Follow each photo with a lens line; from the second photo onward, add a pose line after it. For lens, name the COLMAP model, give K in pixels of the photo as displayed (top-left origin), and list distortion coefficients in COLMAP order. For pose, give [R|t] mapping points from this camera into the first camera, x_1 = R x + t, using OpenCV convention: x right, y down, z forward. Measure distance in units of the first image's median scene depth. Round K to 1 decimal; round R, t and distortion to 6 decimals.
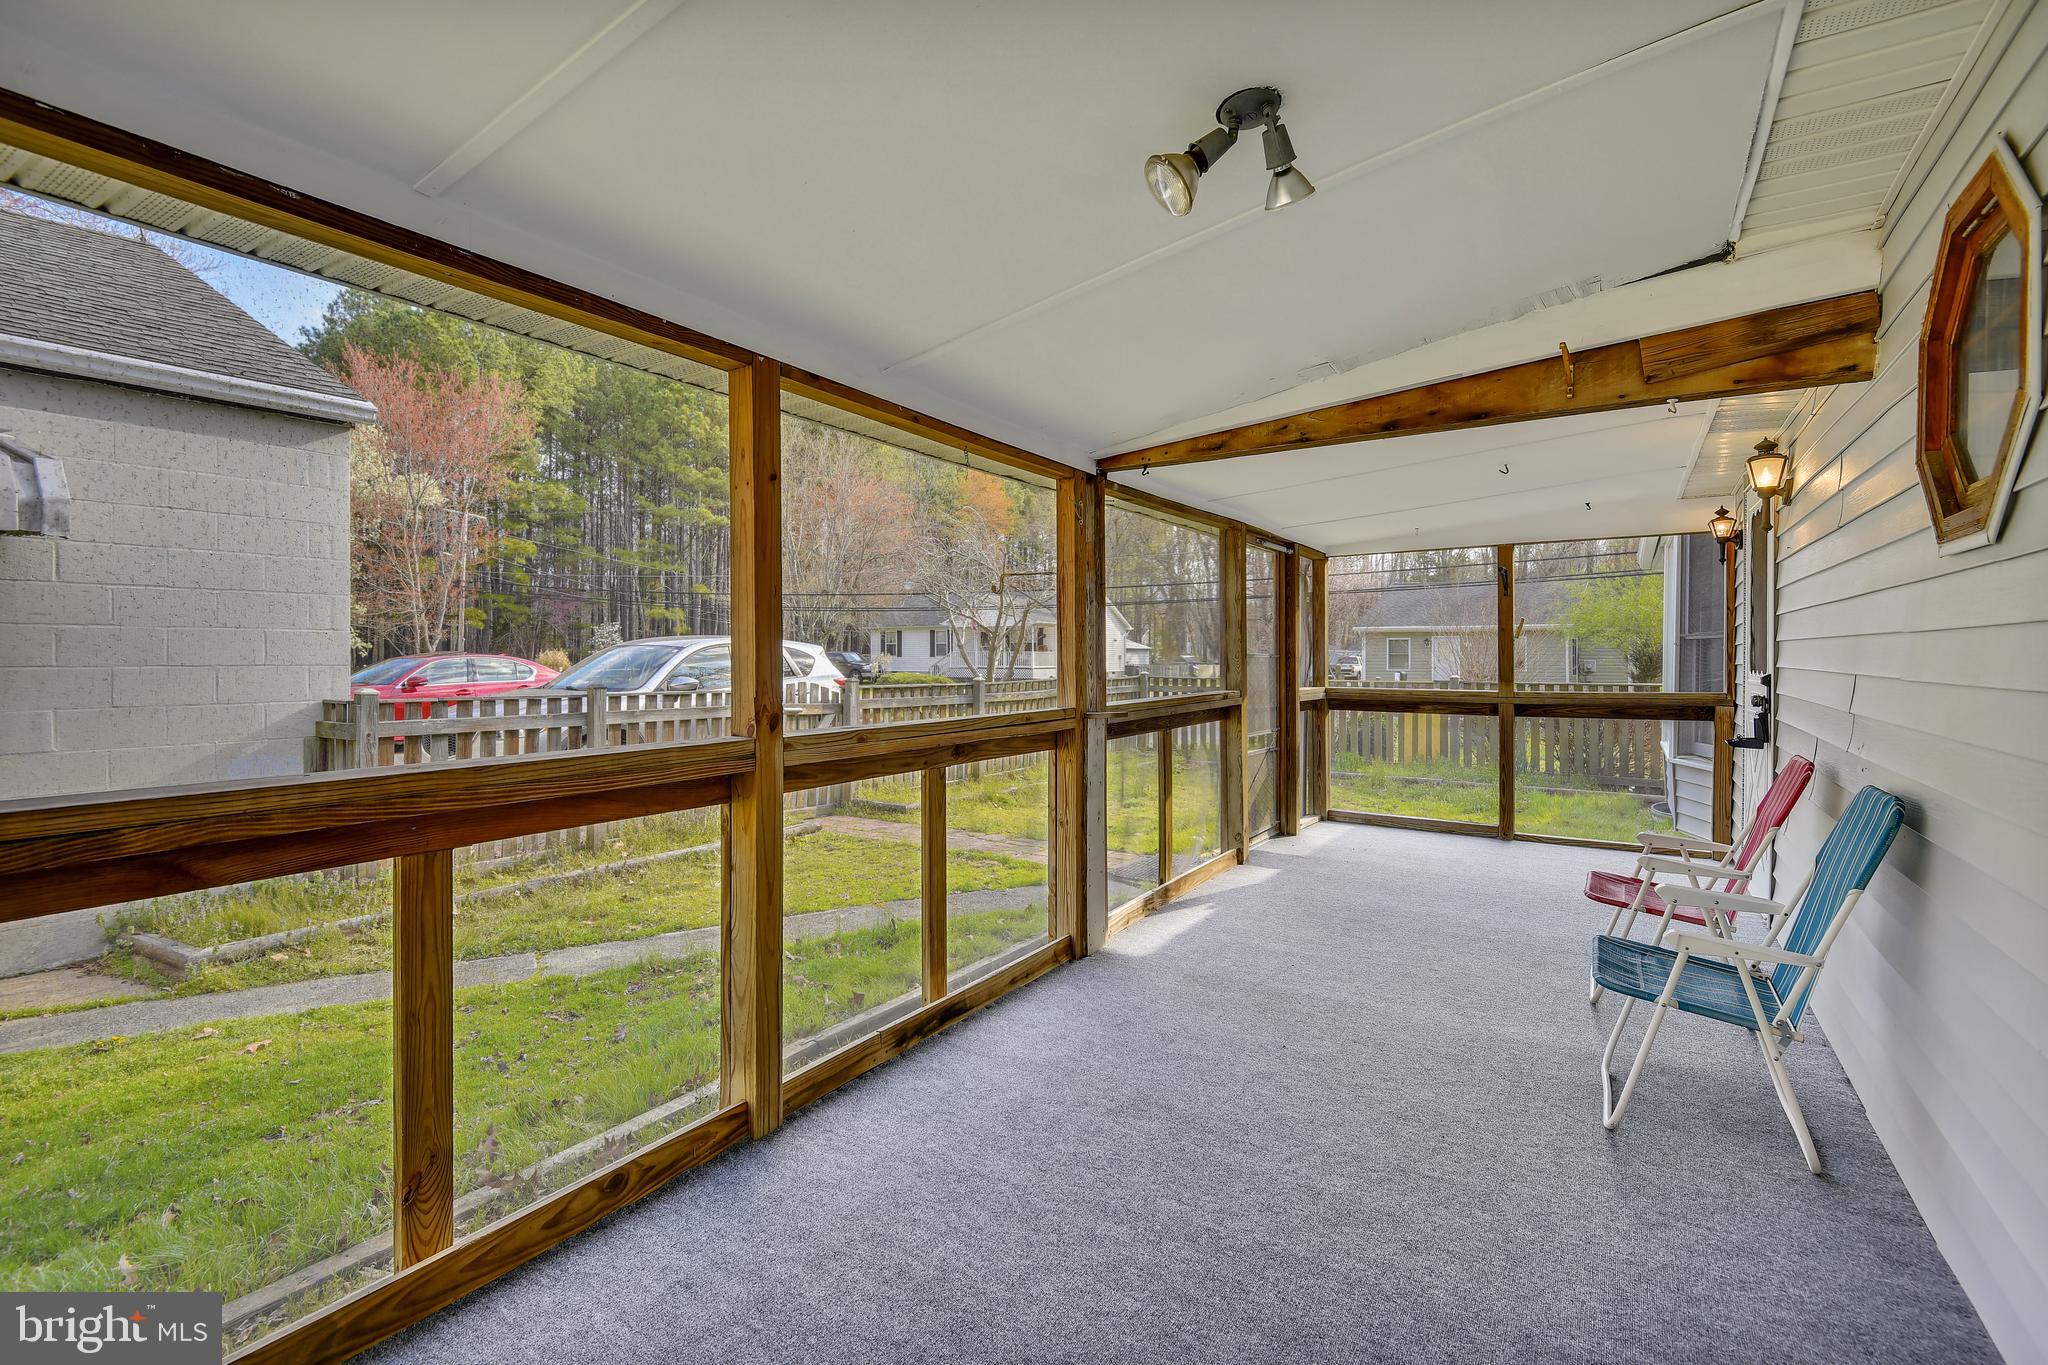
lens RADIAL K [[963.0, 0, 1035.4], [0, 963.0, 666.5], [0, 0, 1]] dist [0.000171, -0.000104]
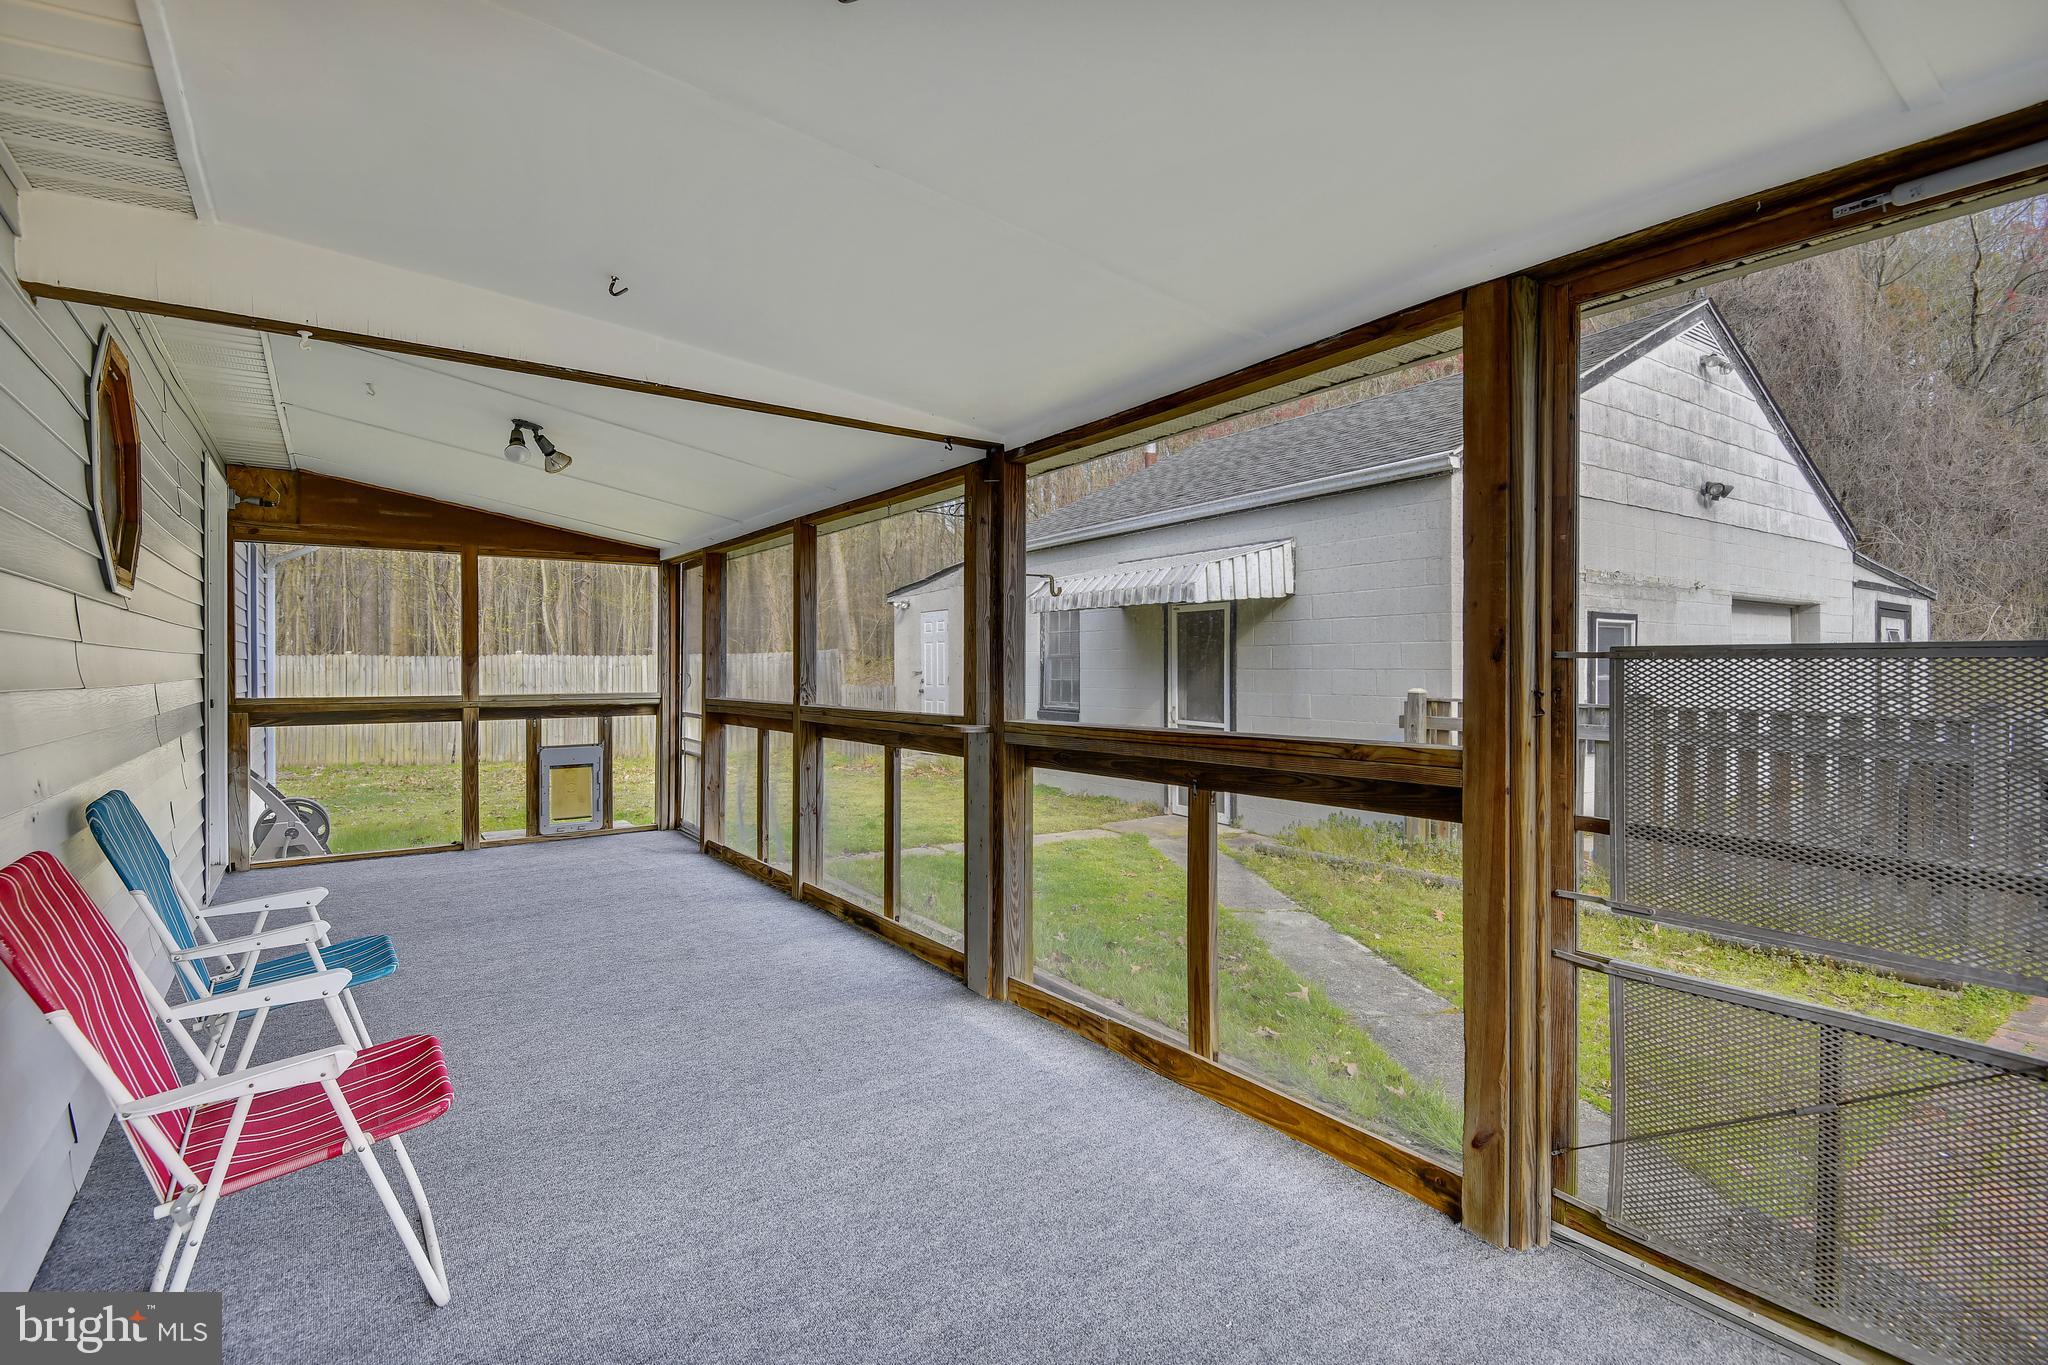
lens RADIAL K [[963.0, 0, 1035.4], [0, 963.0, 666.5], [0, 0, 1]] dist [0.000171, -0.000104]
pose [[-0.382895, -0.001179, -0.923791, 0.928768], [-0.009666, 0.999950, 0.002730, -0.004004], [0.923741, 0.009974, -0.382887, 1.499543]]
